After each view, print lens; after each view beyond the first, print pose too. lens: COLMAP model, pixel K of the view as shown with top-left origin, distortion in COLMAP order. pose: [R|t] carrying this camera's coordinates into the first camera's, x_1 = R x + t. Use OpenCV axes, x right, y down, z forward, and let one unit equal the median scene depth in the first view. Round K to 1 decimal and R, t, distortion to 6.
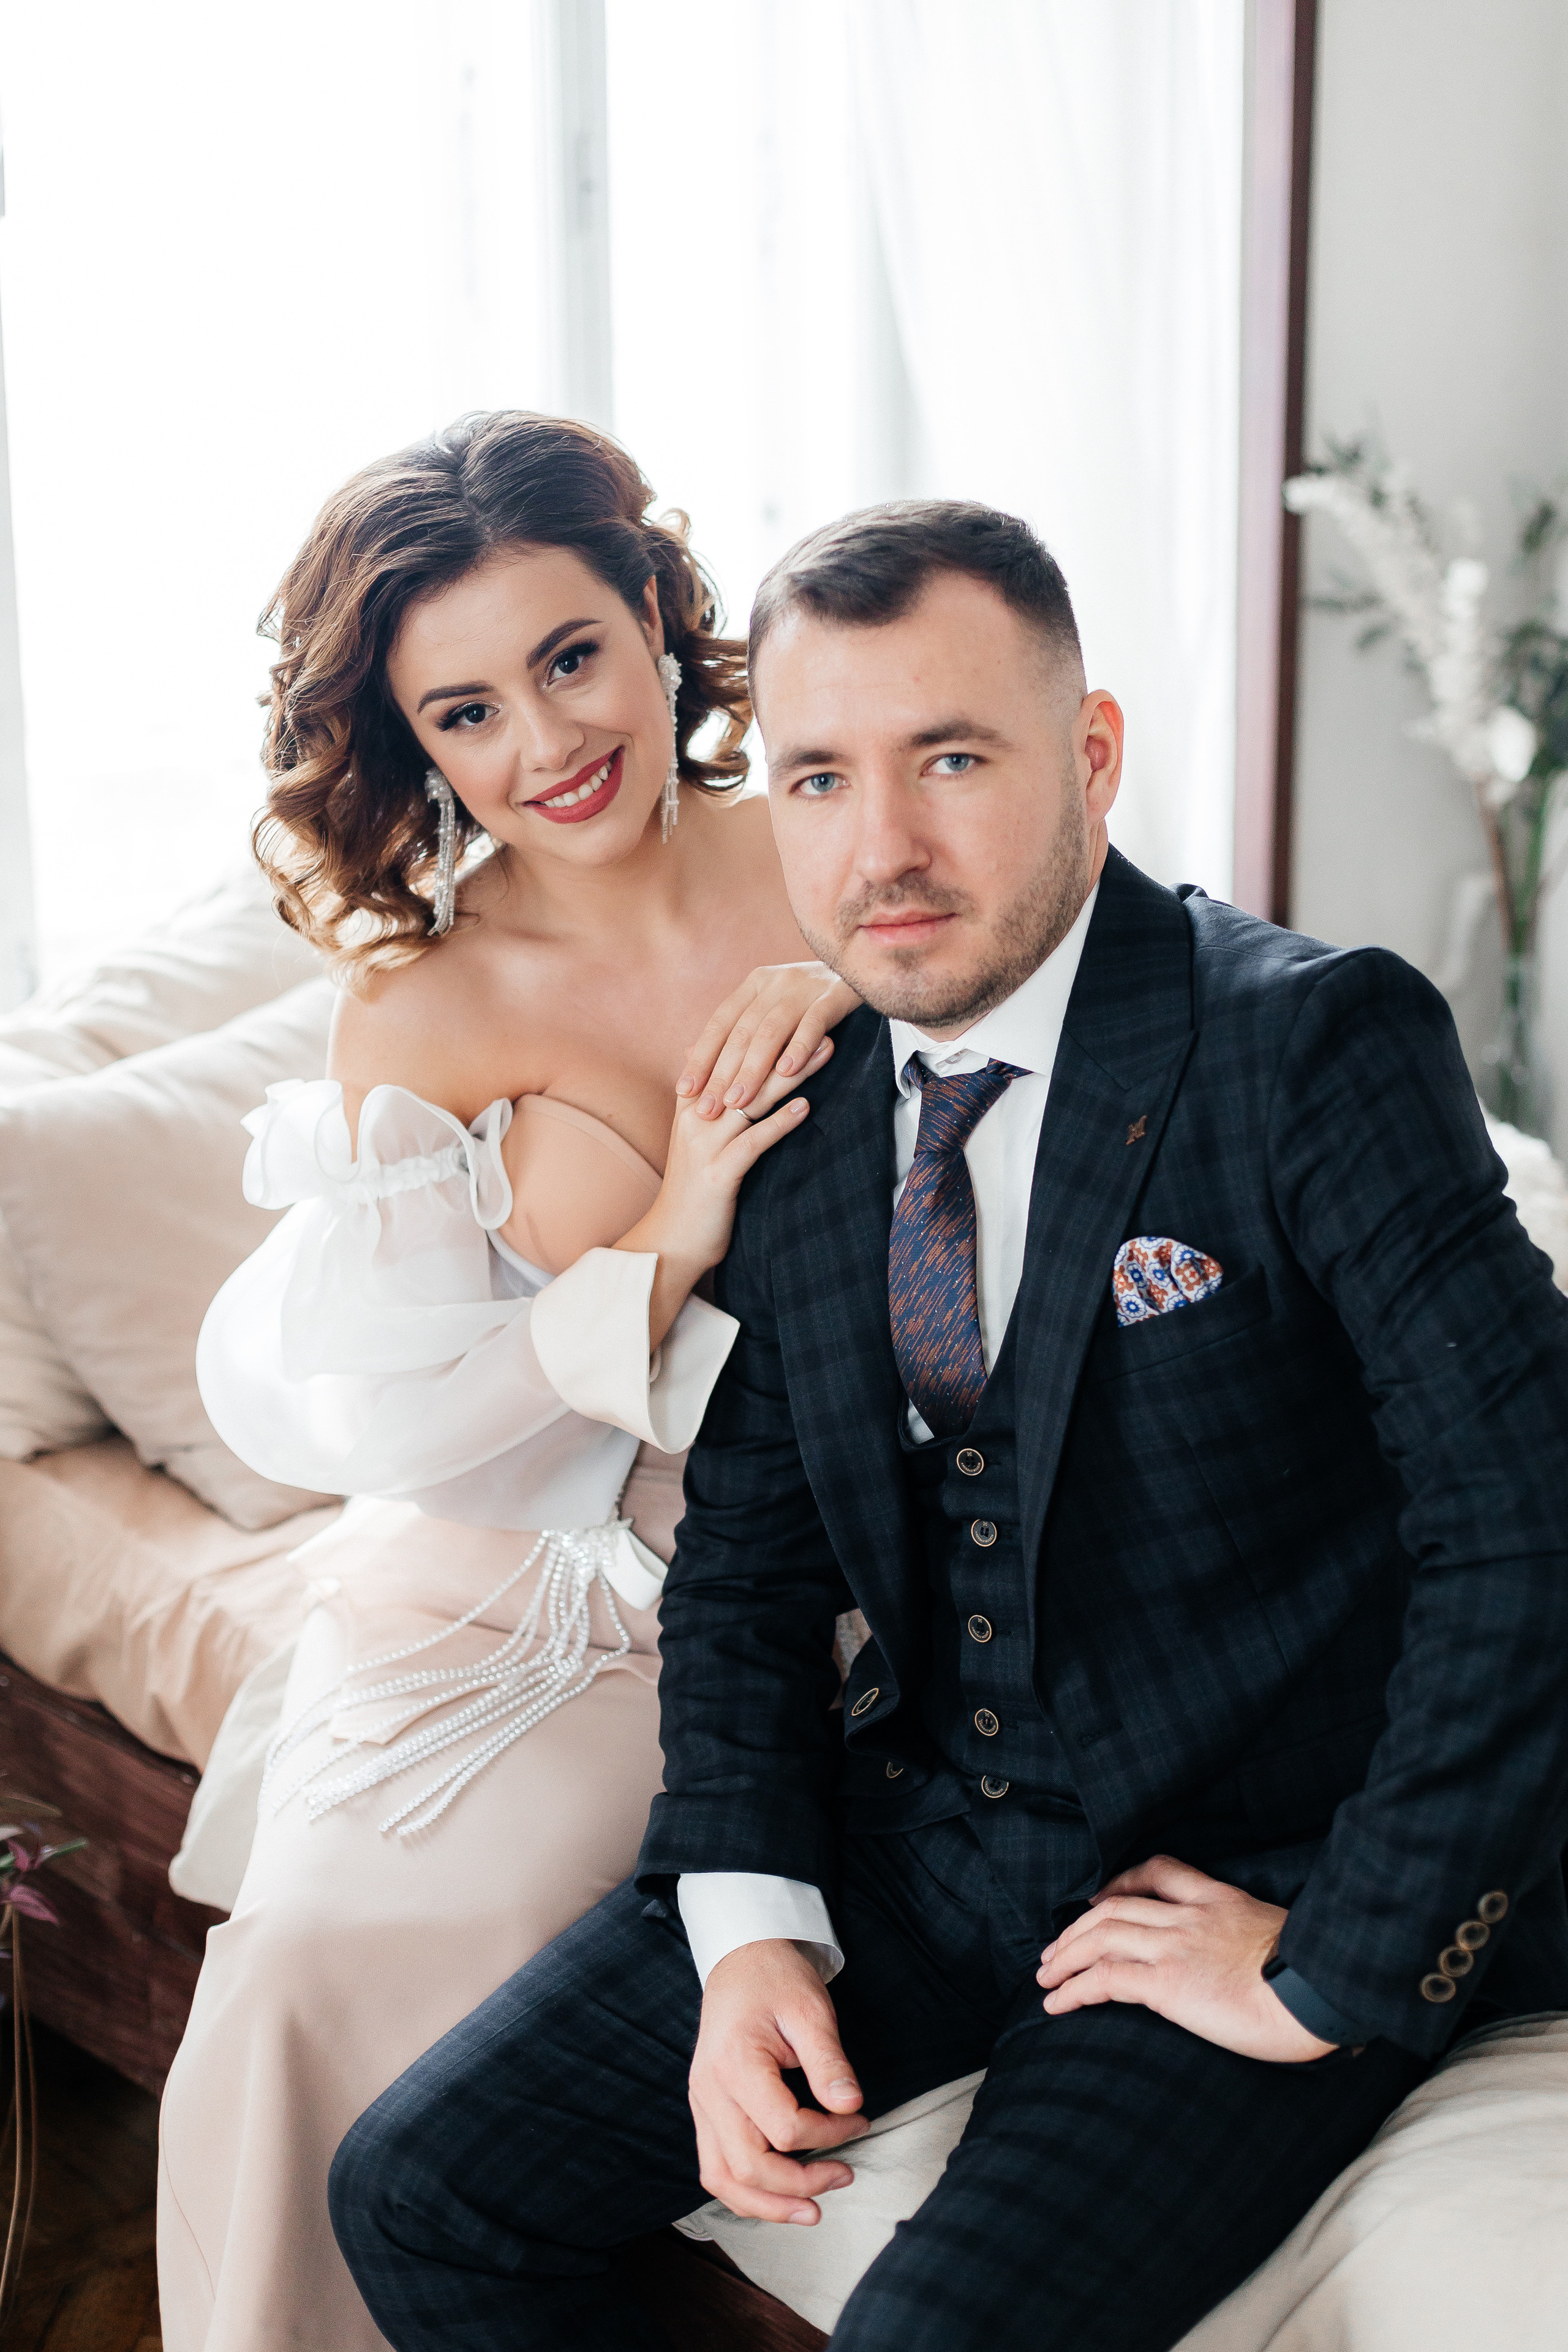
lens RADIAL K [[3368.0, 0, 780.8], [0, 3368.0, 1102.5], [0, 0, 1]] dist [0.019255, -0.006026]
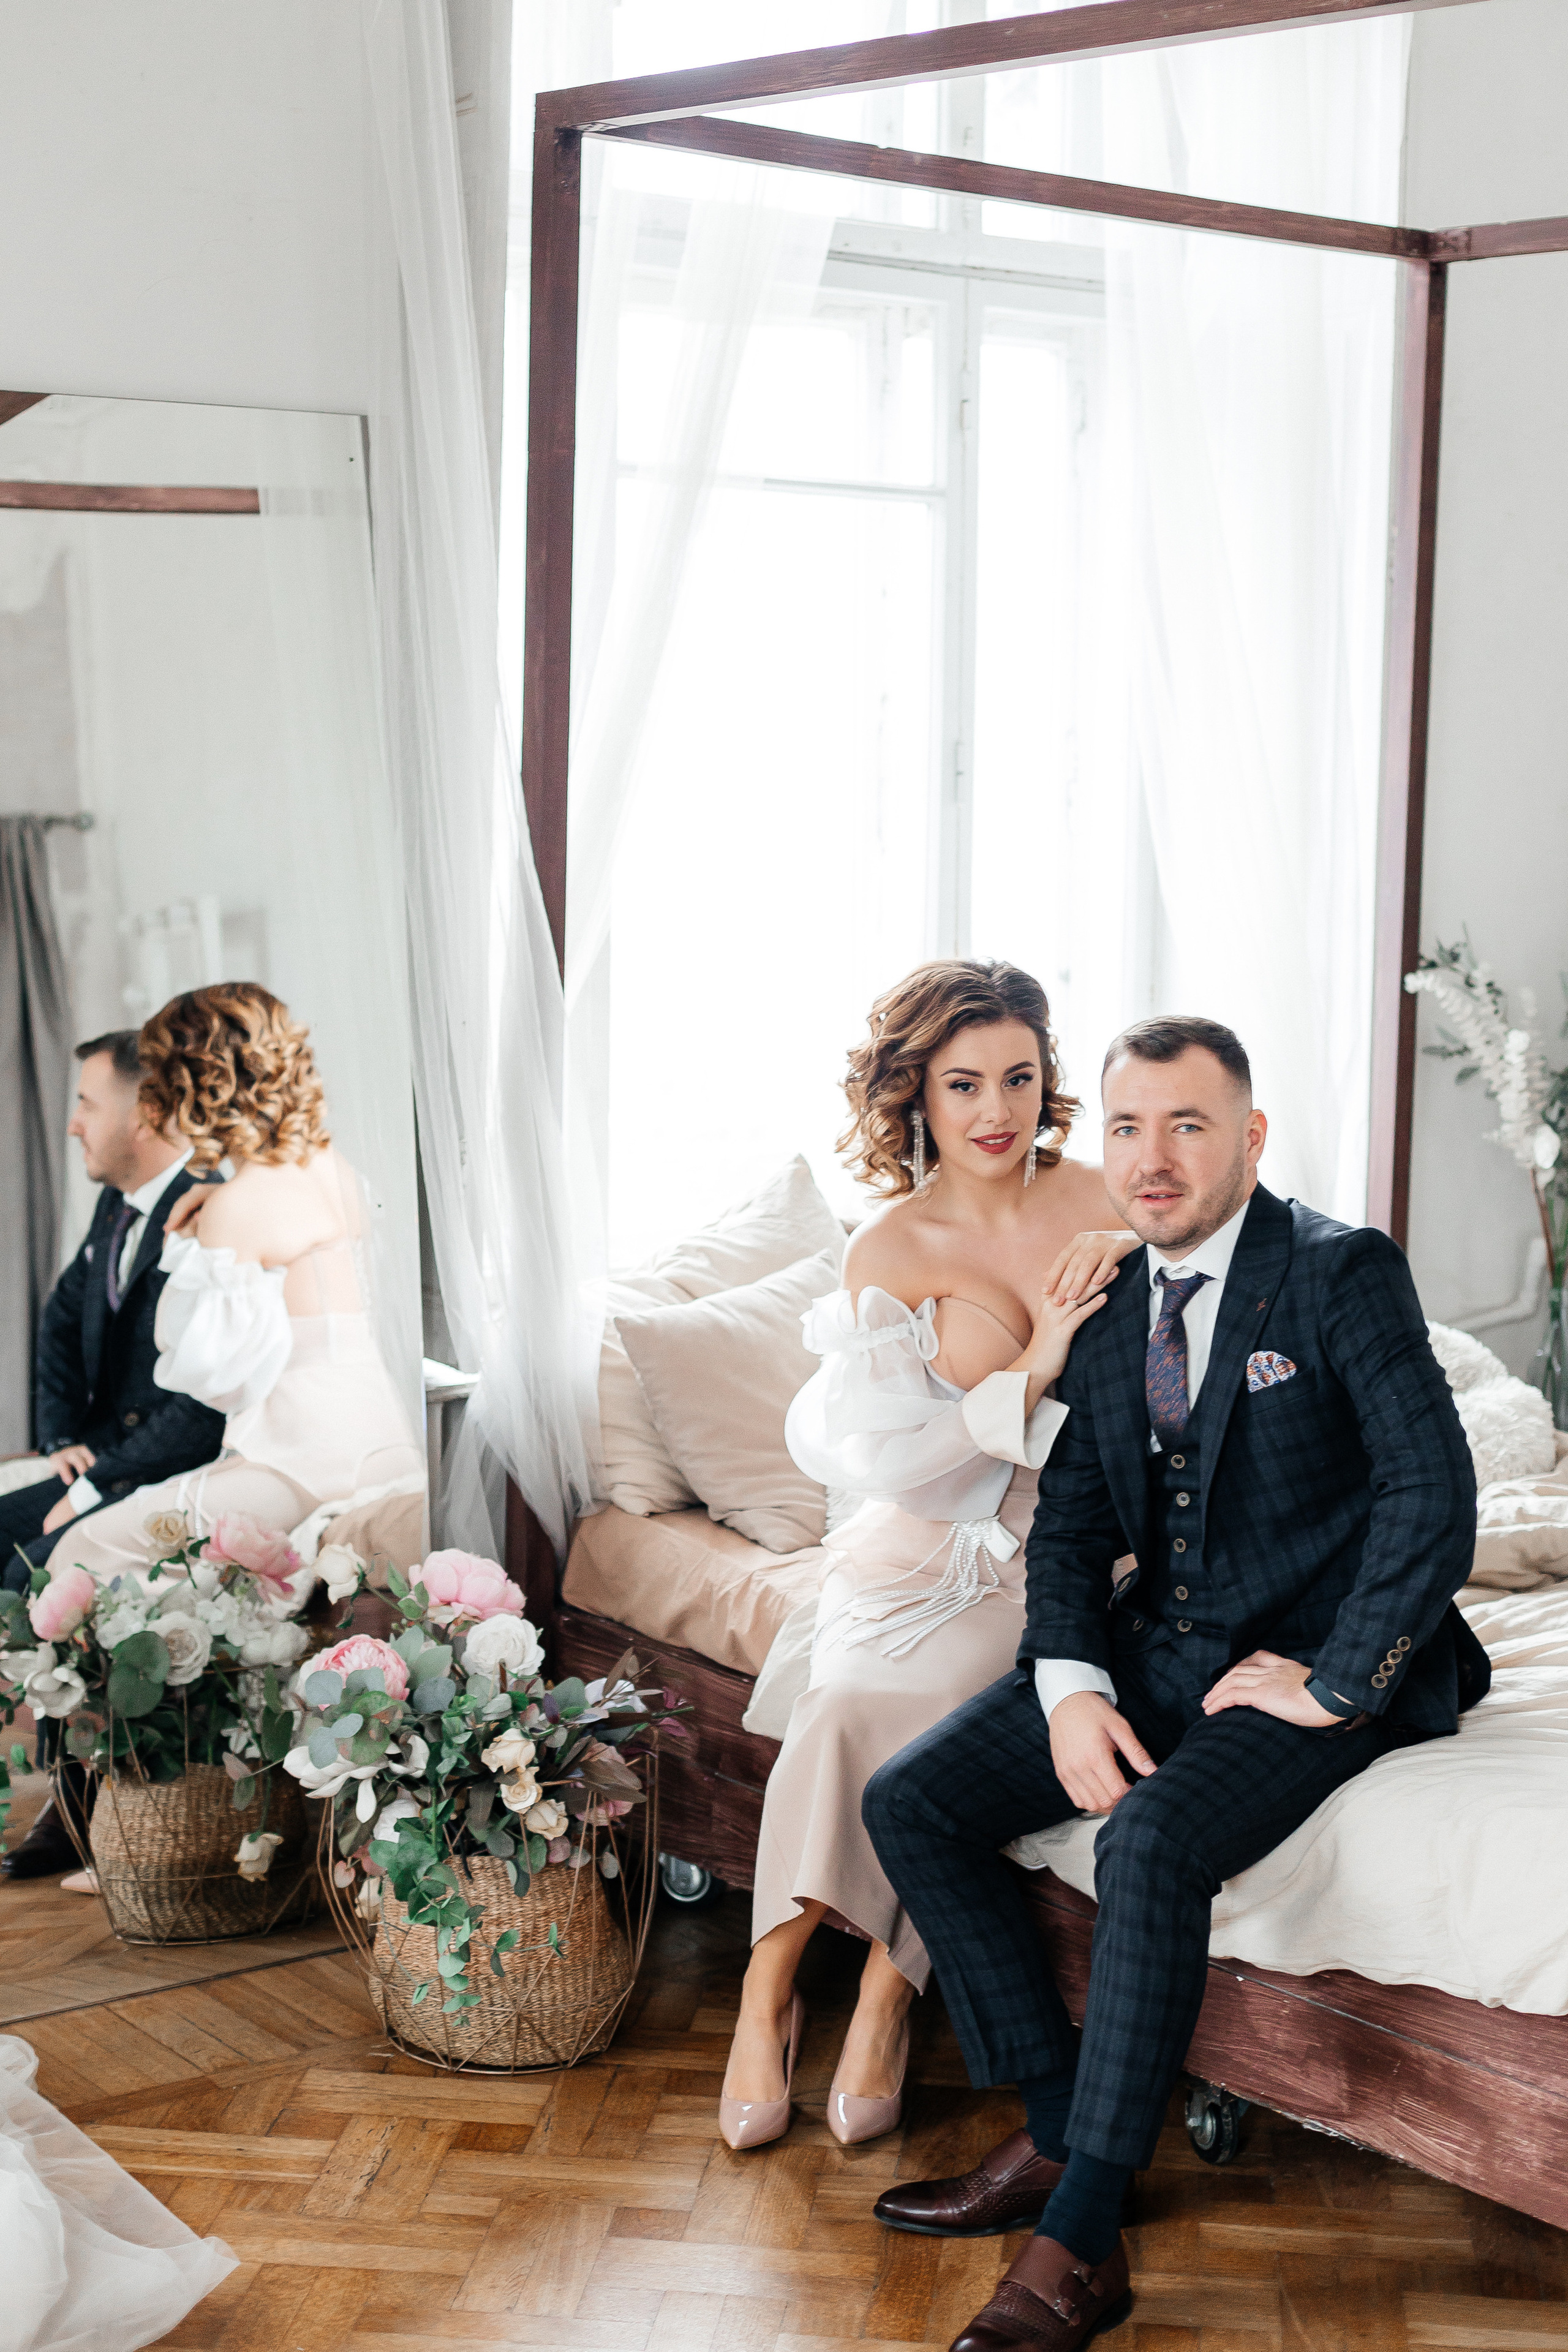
lens RADIAL K [[3448.7, 0, 784.0], [0, 3448.7, 1176.0], [0, 0, 1]] dist [-0.161328, -0.007295]
pose [[0.997198, 0.032340, -0.067449, -0.050524], [-0.038684, 0.994728, -0.094972, 0.137558], [0.064022, 0.097315, 0.993192, -1.145364]]
